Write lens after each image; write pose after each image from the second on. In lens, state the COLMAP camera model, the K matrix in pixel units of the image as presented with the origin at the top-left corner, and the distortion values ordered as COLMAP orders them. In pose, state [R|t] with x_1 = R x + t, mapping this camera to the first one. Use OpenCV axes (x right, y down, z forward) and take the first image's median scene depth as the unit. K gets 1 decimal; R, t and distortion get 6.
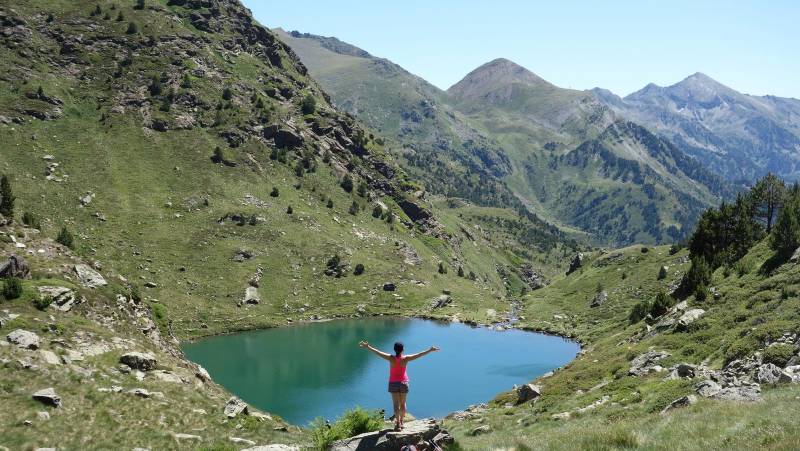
lens RADIAL K [[1303.2, 0, 400.0], [0, 1303.2, 225.5], [0, 0, 1]] dist [-0.000935, -0.075744]
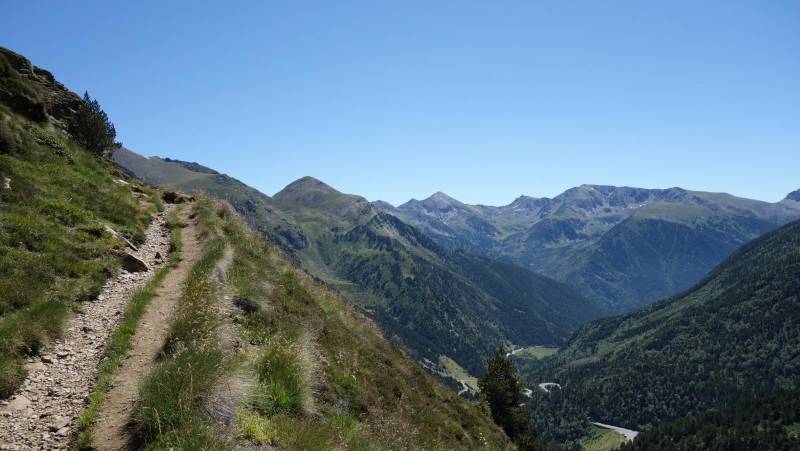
lens RADIAL K [[1303.2, 0, 400.0], [0, 1303.2, 225.5], [0, 0, 1]] dist [-0.000935, -0.075744]
pose [[0.963754, -0.028000, 0.265320, -0.223129], [0.034431, 0.999214, -0.019618, -0.033398], [-0.264562, 0.028043, 0.963961, -0.513041]]
